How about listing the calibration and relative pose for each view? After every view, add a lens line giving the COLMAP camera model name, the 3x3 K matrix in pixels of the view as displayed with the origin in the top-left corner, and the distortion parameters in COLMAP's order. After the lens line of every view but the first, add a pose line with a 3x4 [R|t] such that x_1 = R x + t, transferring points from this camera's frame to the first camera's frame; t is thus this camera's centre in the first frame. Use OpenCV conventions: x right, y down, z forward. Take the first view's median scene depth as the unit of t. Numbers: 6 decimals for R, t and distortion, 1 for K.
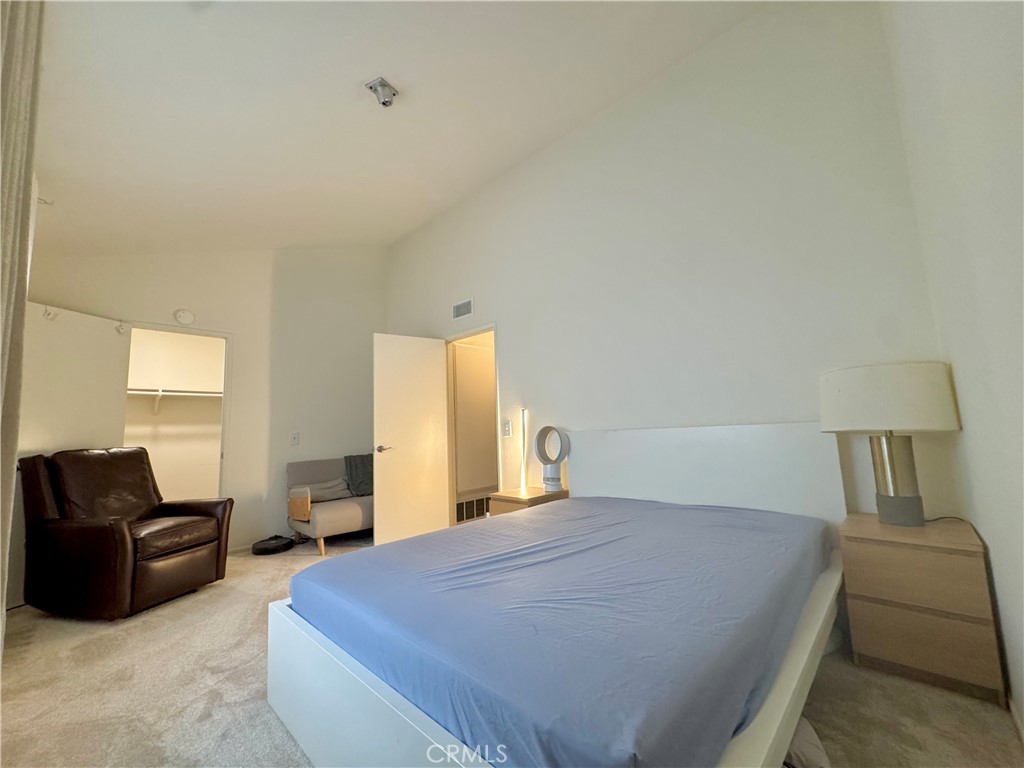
lens RADIAL K [[408.3, 0, 512.1], [0, 408.3, 386.1], [0, 0, 1]] dist [0.001816, 0.000355]
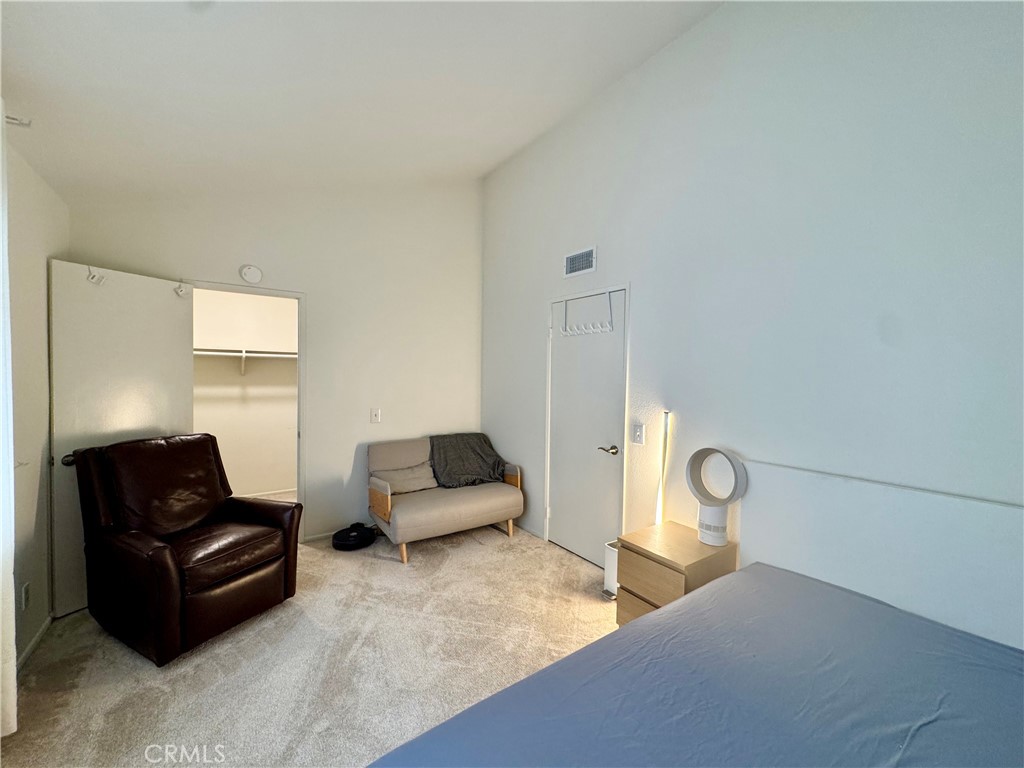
lens RADIAL K [[408.3, 0, 513.0], [0, 408.3, 383.8], [0, 0, 1]] dist [0.001816, 0.000355]
pose [[0.979226, 0.058343, -0.194195, -0.108049], [-0.030845, 0.989426, 0.141722, -0.091445], [0.200410, -0.132788, 0.970671, 0.293124]]
